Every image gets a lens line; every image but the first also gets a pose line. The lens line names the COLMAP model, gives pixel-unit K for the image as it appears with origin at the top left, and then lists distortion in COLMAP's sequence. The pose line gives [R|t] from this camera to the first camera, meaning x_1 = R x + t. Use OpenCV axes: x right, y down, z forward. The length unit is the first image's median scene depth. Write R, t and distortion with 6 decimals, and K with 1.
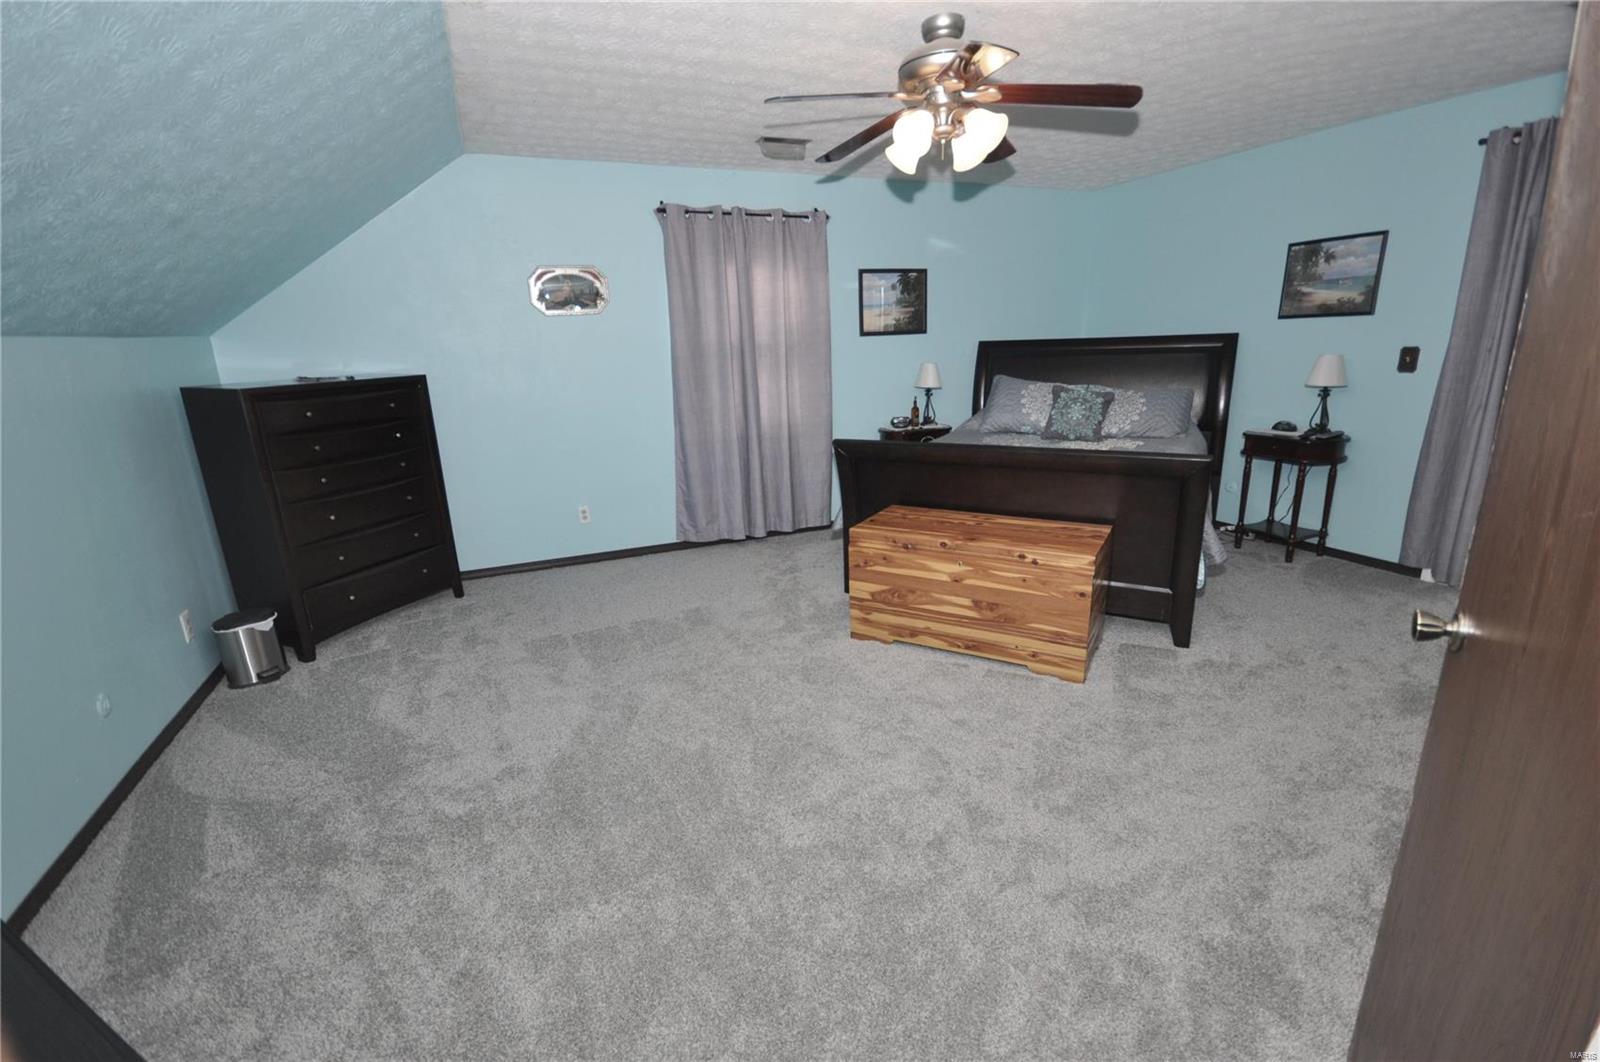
lens RADIAL K [[698.4, 0, 804.2], [0, 698.4, 531.9], [0, 0, 1]] dist [0.005055, -0.006790]
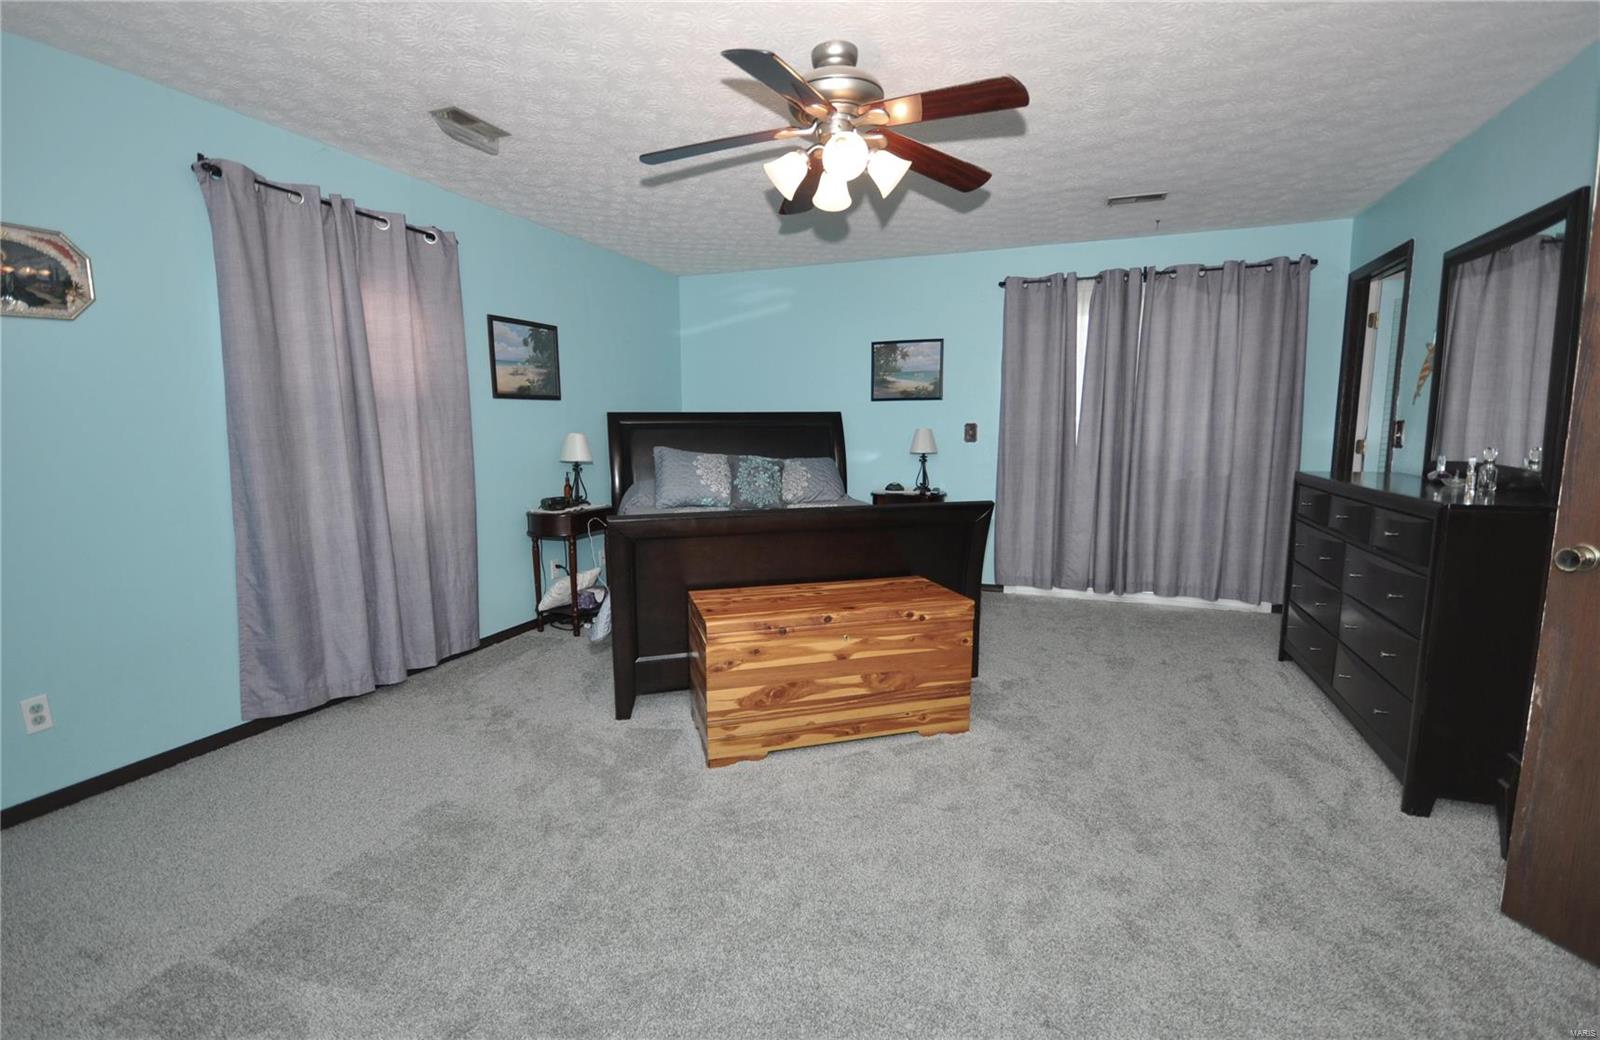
lens RADIAL K [[712.8, 0, 800.0], [0, 712.8, 520.0], [0, 0, 1]] dist [0.001135, -0.000209]
pose [[0.686204, -0.065495, 0.724454, -0.324143], [0.174453, 0.981690, -0.076492, -0.029108], [-0.706180, 0.178872, 0.685066, 0.279546]]
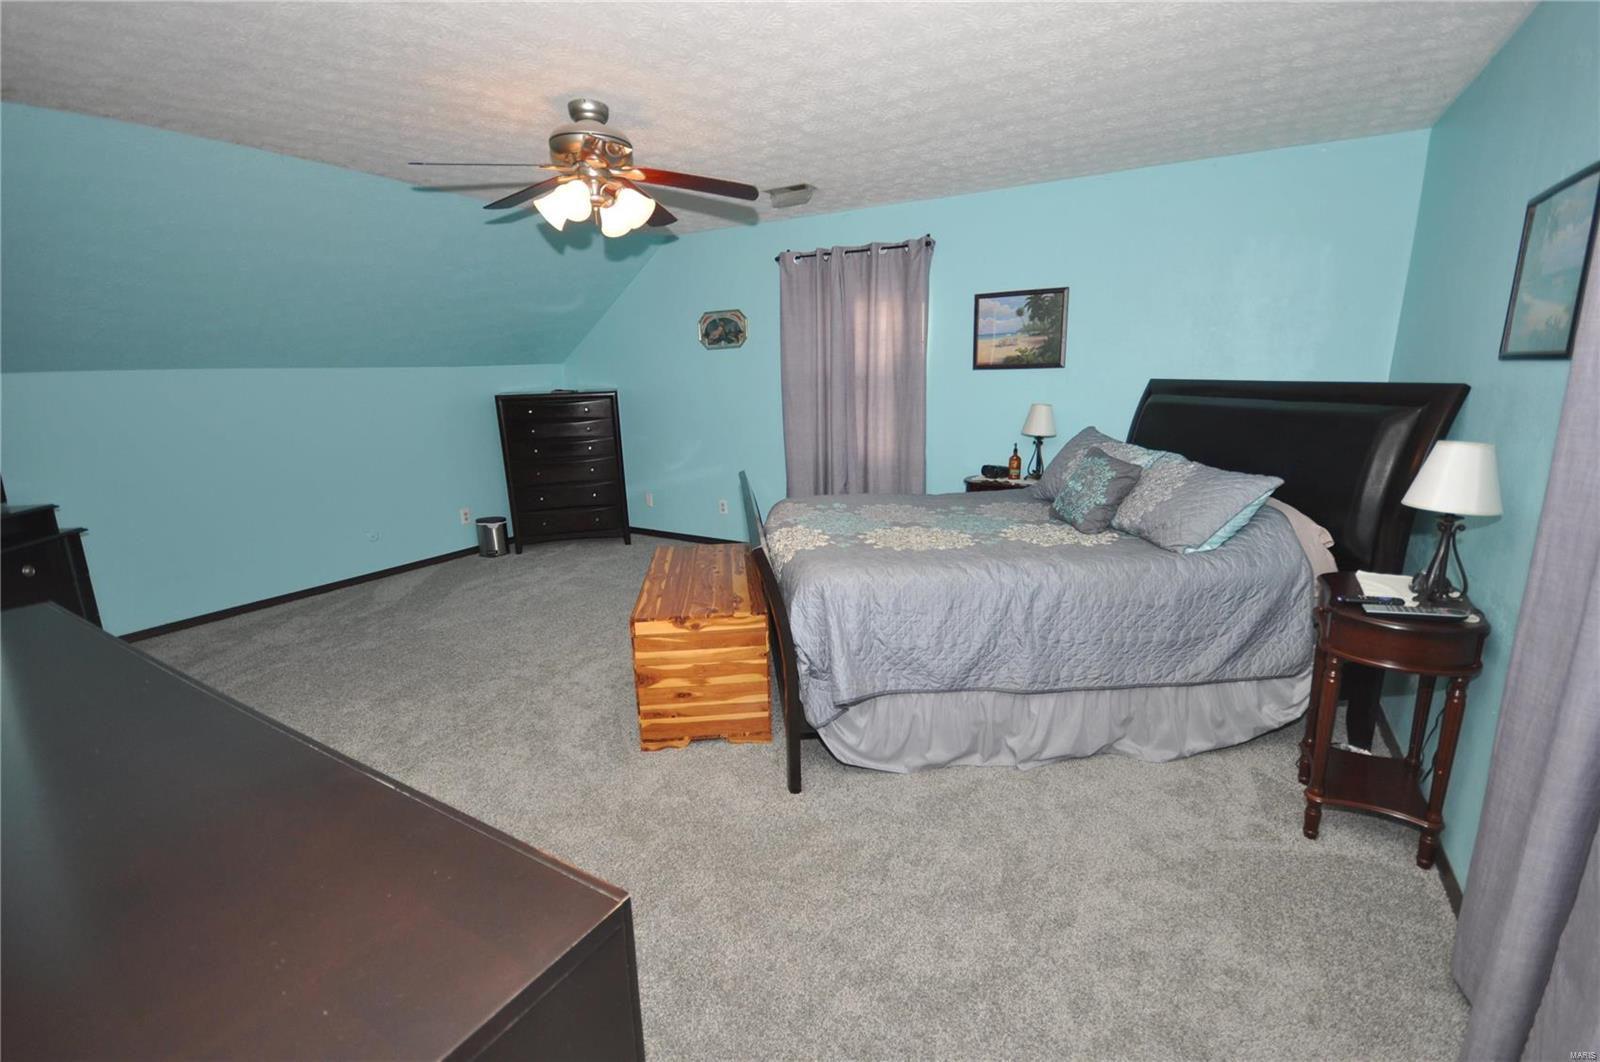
lens RADIAL K [[698.4, 0, 804.2], [0, 698.4, 531.9], [0, 0, 1]] dist [0.005055, -0.006790]
pose [[0.603907, 0.205234, -0.770179, 0.801672], [-0.215544, 0.972329, 0.090092, -0.135071], [0.767357, 0.111601, 0.631433, 0.357140]]
